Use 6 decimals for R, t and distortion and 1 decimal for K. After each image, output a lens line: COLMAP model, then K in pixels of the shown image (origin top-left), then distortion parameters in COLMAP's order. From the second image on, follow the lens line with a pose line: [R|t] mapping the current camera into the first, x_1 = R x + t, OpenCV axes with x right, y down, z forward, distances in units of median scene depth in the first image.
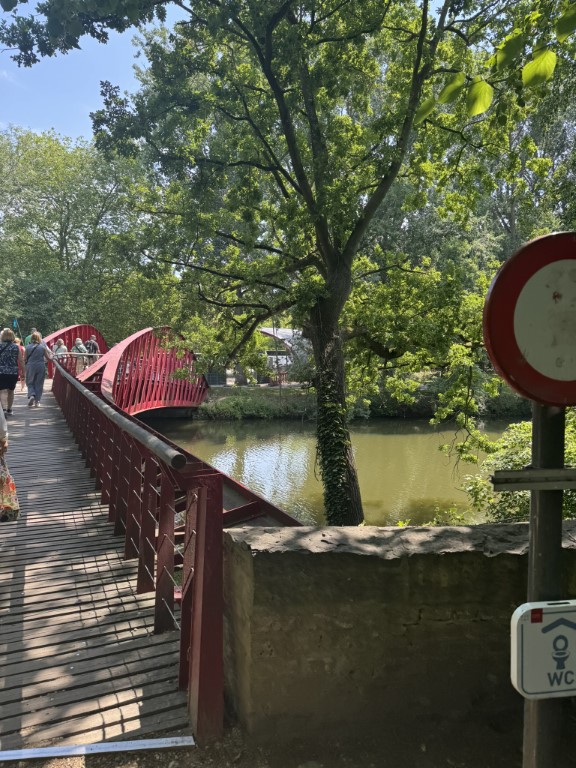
lens RADIAL K [[536.0, 0, 288.1], [0, 536.0, 384.7], [0, 0, 1]] dist [0.006486, 0.000573]
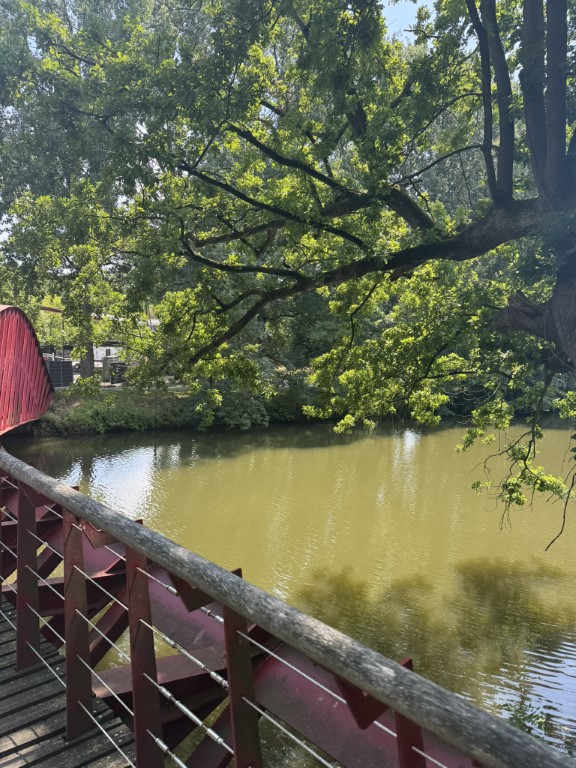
lens RADIAL K [[536.0, 0, 288.1], [0, 536.0, 381.3], [0, 0, 1]] dist [0.006486, 0.000573]
pose [[0.938300, -0.008802, 0.345710, -0.105408], [0.003961, 0.999884, 0.014707, -0.018394], [-0.345799, -0.012430, 0.938226, 0.205575]]
